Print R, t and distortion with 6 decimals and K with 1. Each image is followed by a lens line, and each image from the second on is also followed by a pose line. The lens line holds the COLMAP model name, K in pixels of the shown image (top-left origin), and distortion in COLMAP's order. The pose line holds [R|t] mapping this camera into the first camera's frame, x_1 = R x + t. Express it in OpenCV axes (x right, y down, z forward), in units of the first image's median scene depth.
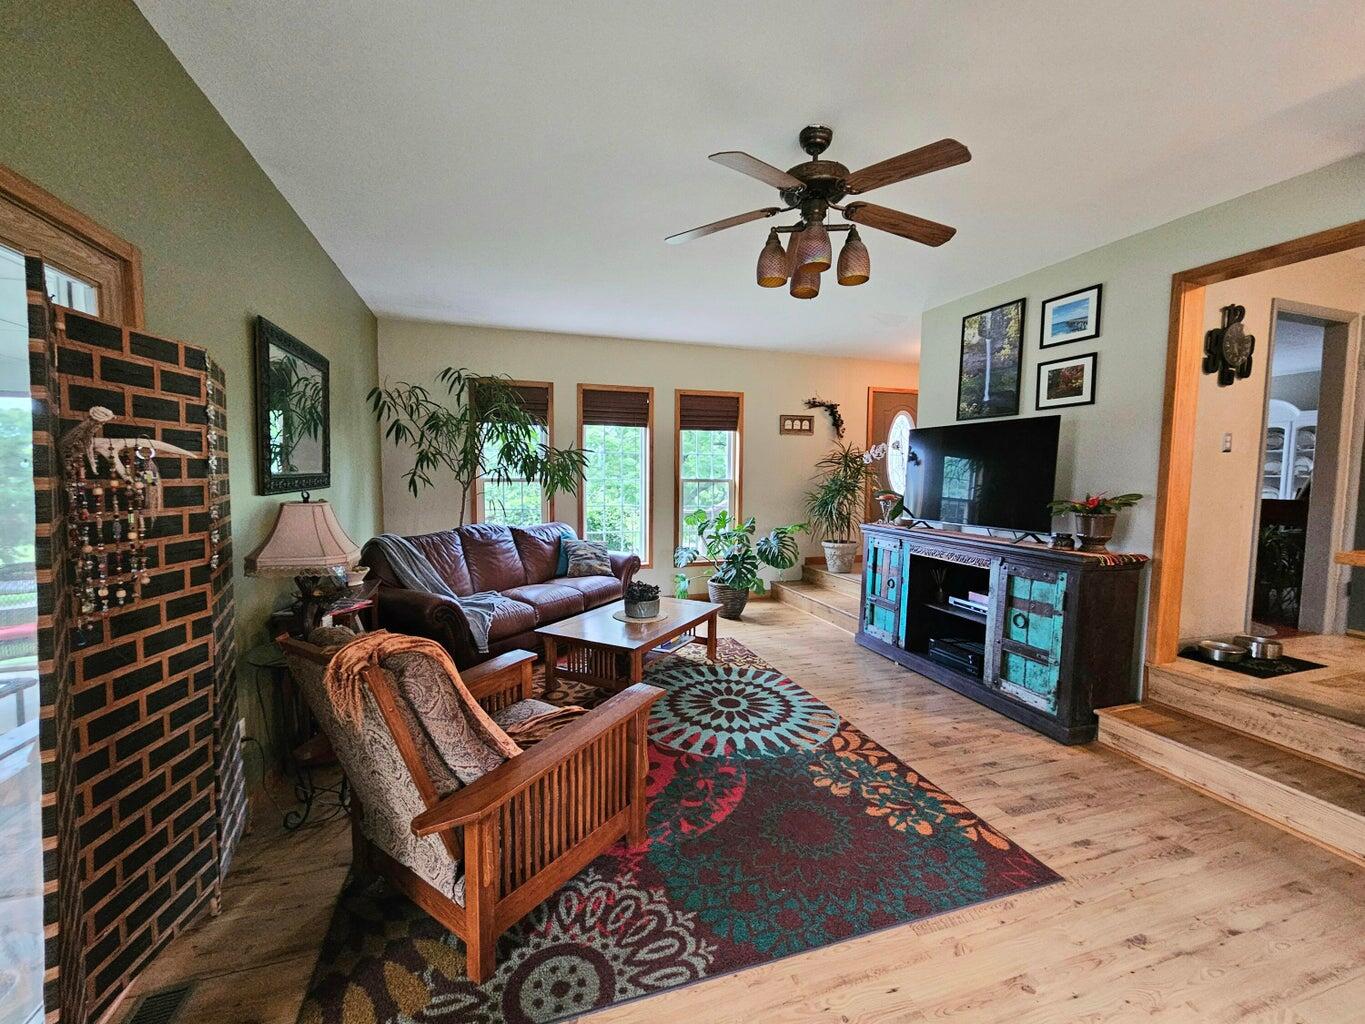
lens RADIAL K [[561.8, 0, 681.6], [0, 561.8, 515.7], [0, 0, 1]] dist [-0.000743, 0.002437]
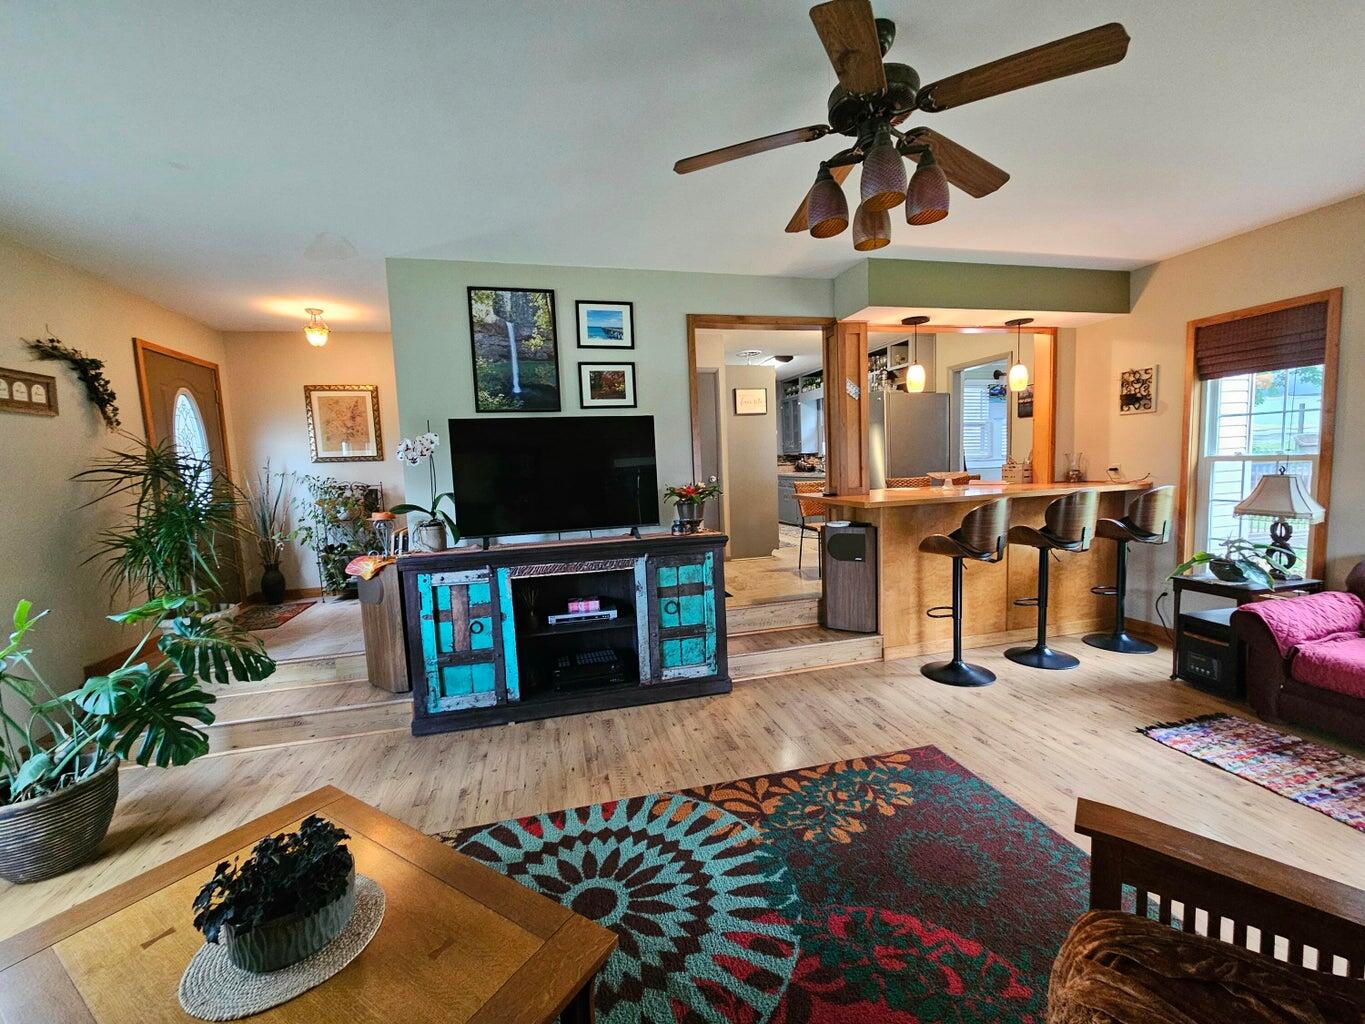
lens RADIAL K [[561.8, 0, 681.6], [0, 561.8, 515.7], [0, 0, 1]] dist [-0.000743, 0.002437]
pose [[0.072055, -0.103956, 0.991968, -0.383025], [0.118996, 0.988346, 0.094932, -0.073671], [-0.990277, 0.111200, 0.083585, 0.775572]]
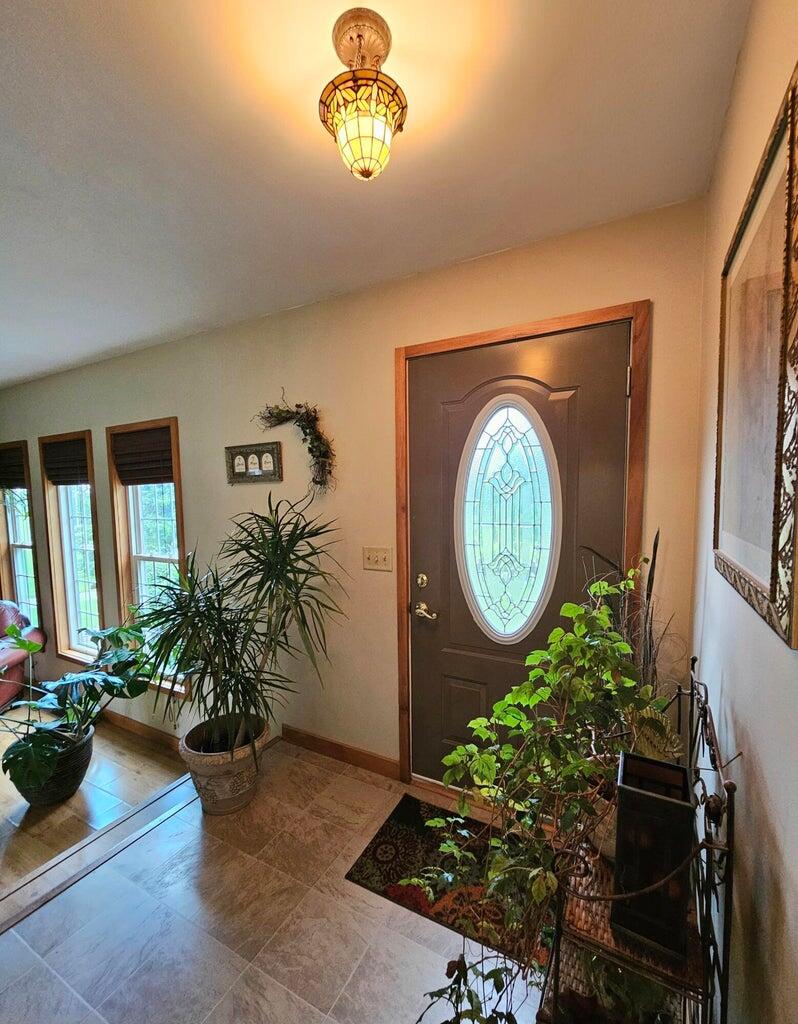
lens RADIAL K [[440.5, 0, 399.0], [0, 440.5, 512.0], [0, 0, 1]] dist [0.000049, -0.000012]
pose [[0.681891, 0.022023, -0.731122, 1.016402], [-0.035341, 0.999371, -0.002857, -0.213634], [0.730600, 0.027787, 0.682241, 1.450170]]
